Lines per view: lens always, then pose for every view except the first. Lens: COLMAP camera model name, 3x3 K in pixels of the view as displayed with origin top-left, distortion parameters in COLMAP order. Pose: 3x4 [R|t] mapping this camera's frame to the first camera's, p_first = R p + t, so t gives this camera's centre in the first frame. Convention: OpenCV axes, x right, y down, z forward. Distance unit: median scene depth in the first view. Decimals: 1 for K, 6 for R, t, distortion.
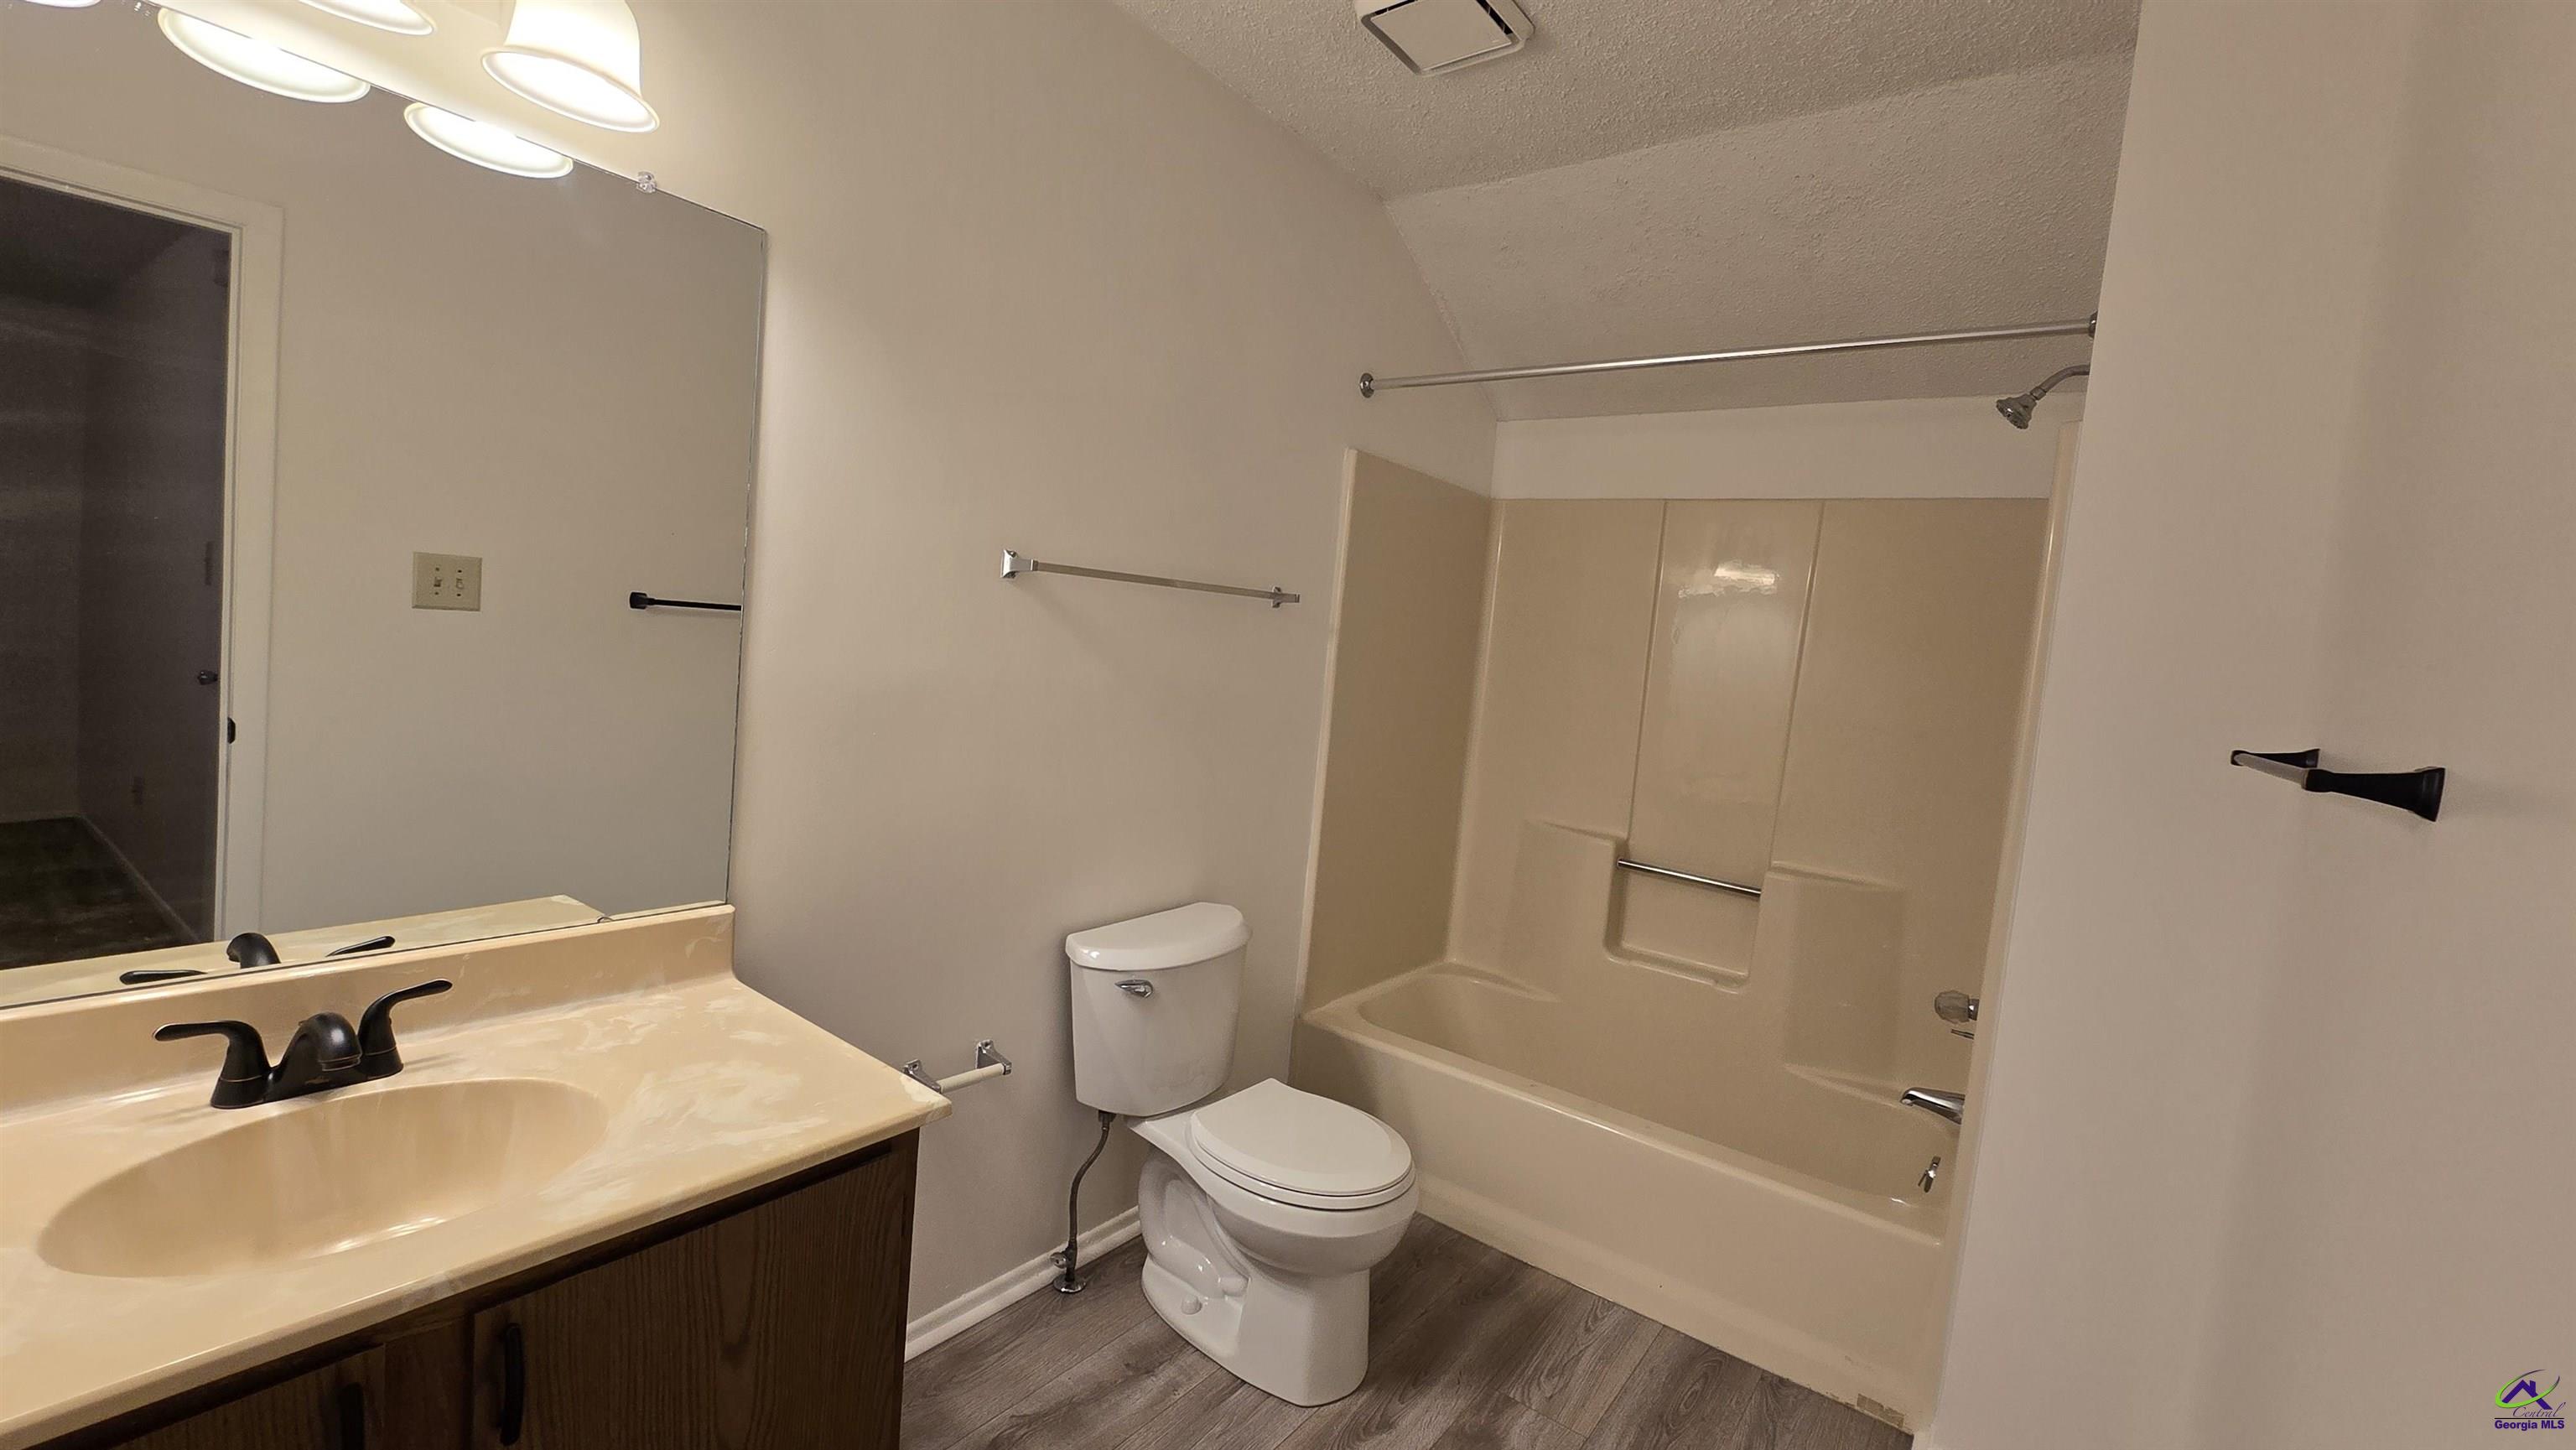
lens RADIAL K [[1052.7, 0, 1309.6], [0, 1052.7, 723.2], [0, 0, 1]] dist [-0.000019, -0.003623]
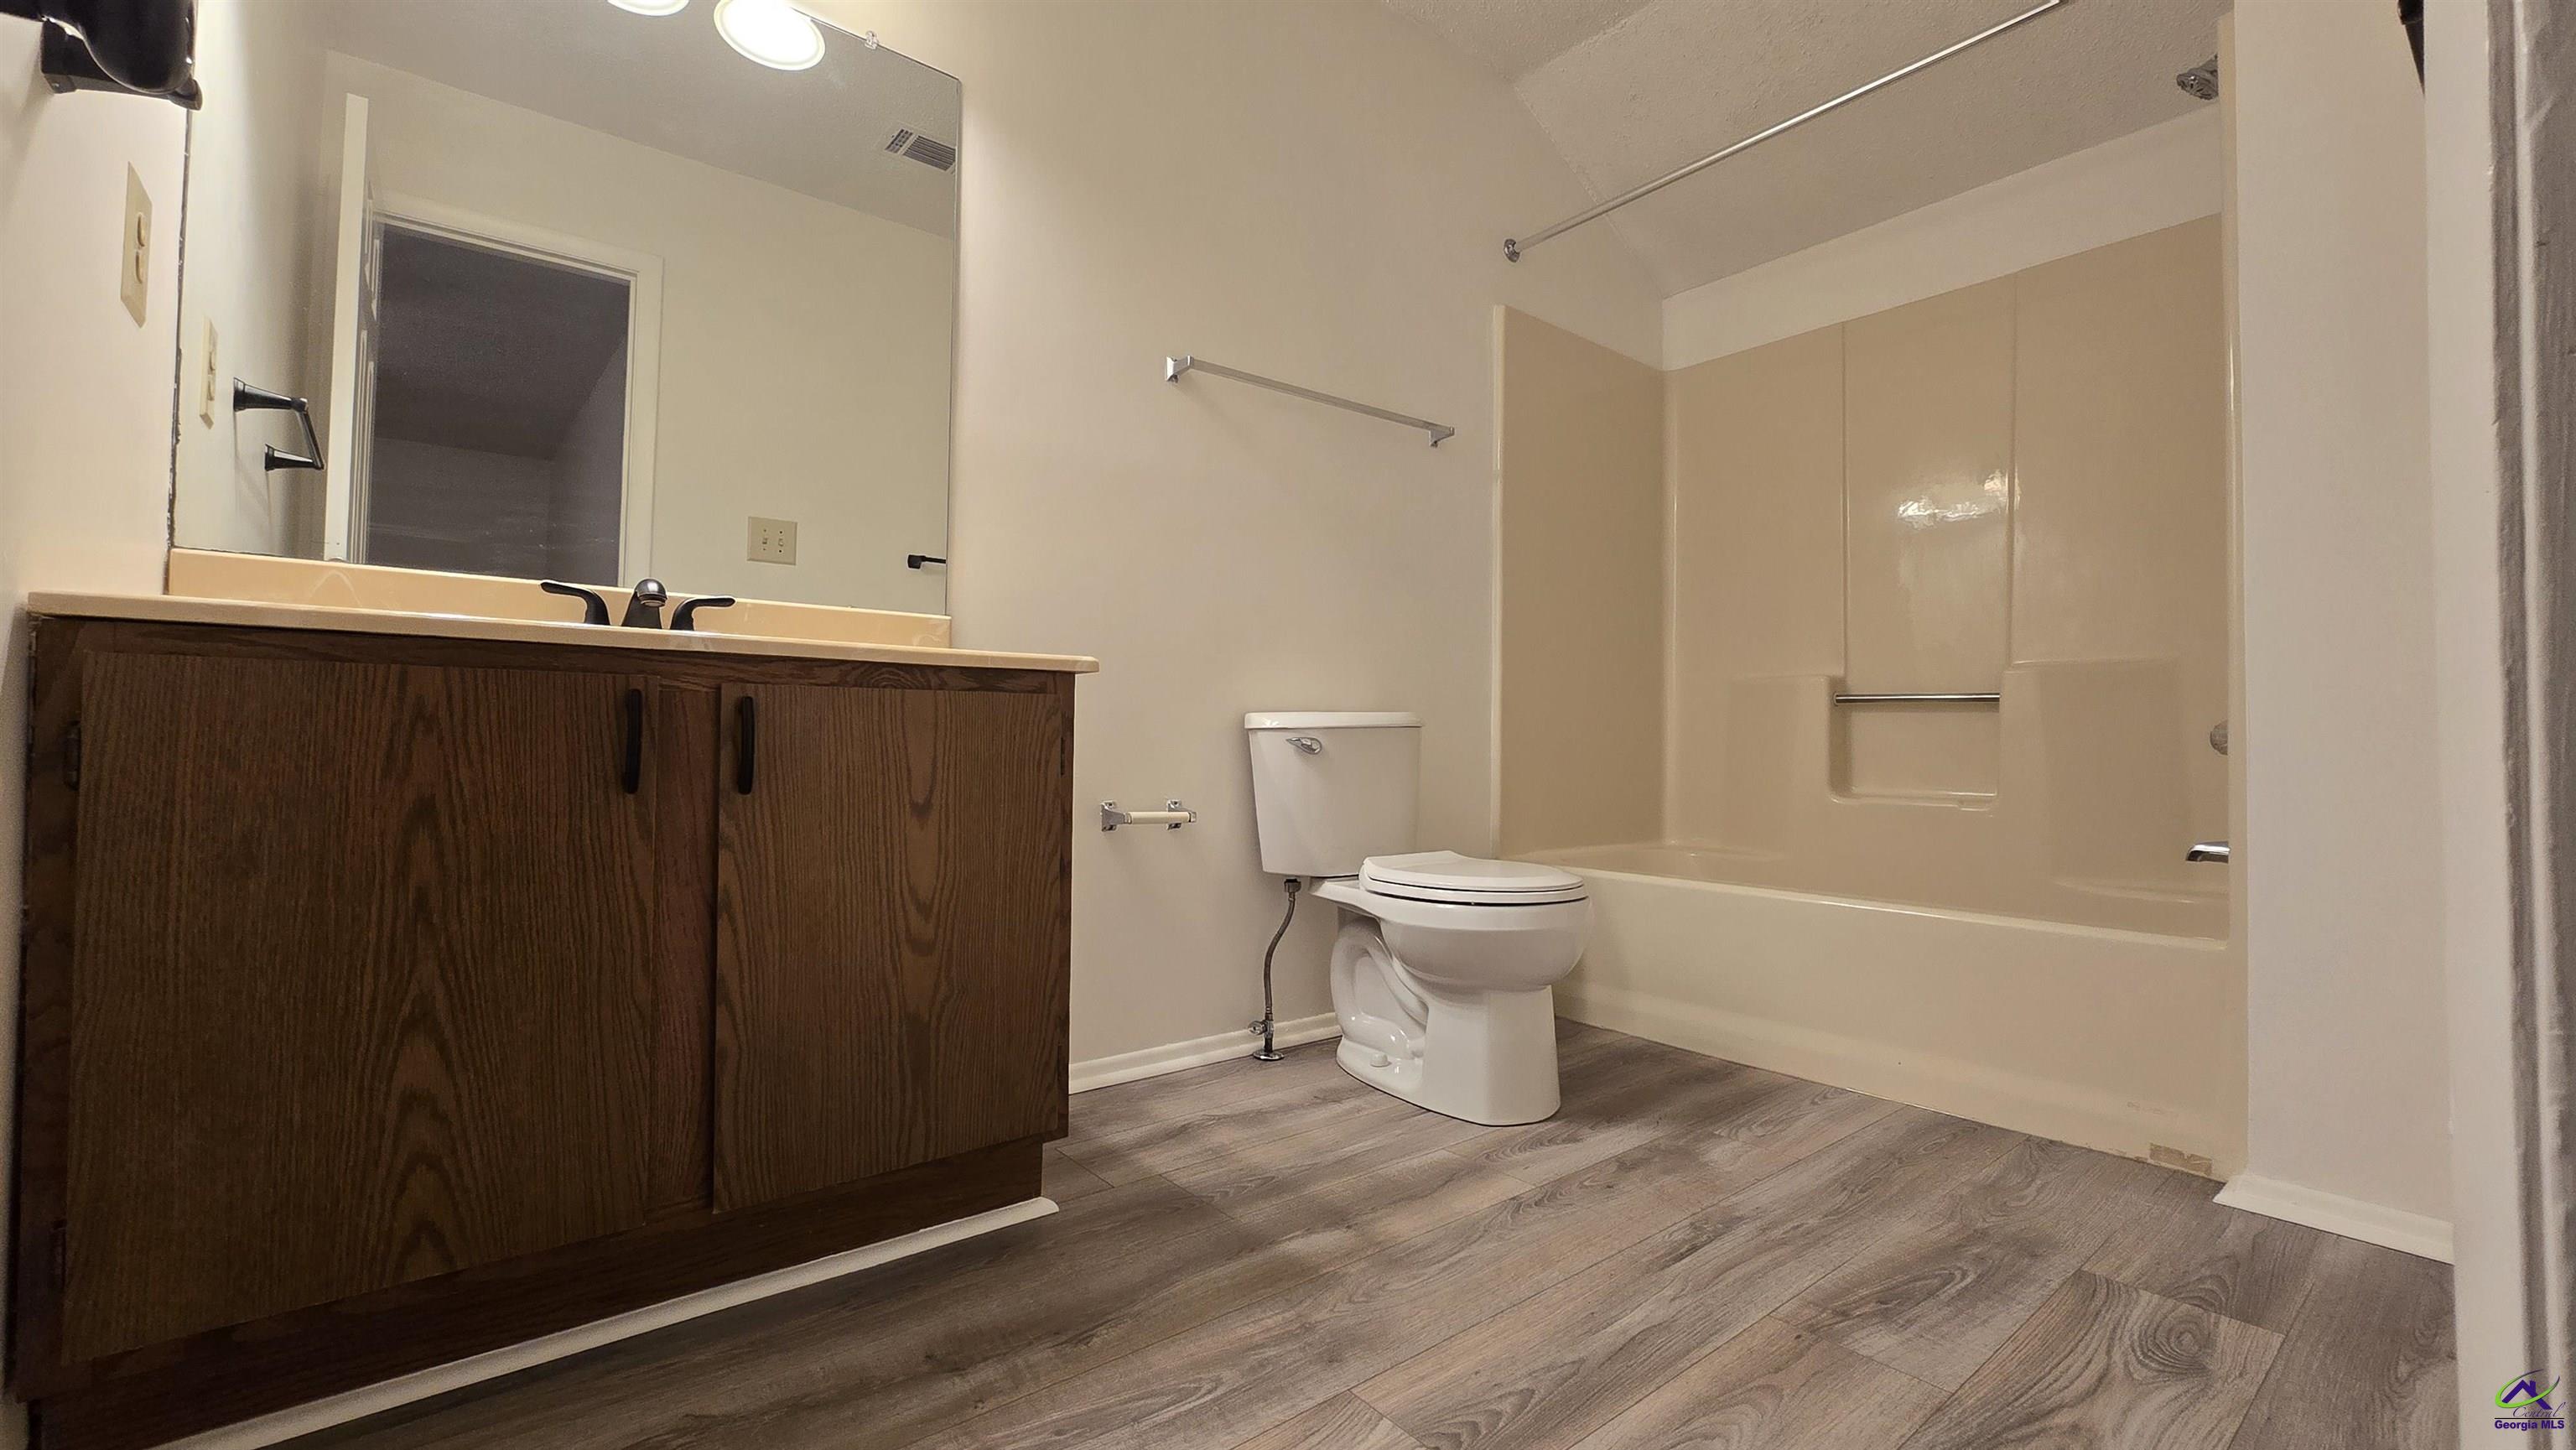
lens RADIAL K [[1060.6, 0, 1308.4], [0, 1060.6, 715.6], [0, 0, 1]] dist [0.000294, -0.000452]
pose [[0.967304, -0.087834, -0.237925, 0.092414], [0.059514, 0.990532, -0.123713, 0.346171], [0.246538, 0.105509, 0.963373, -0.035007]]
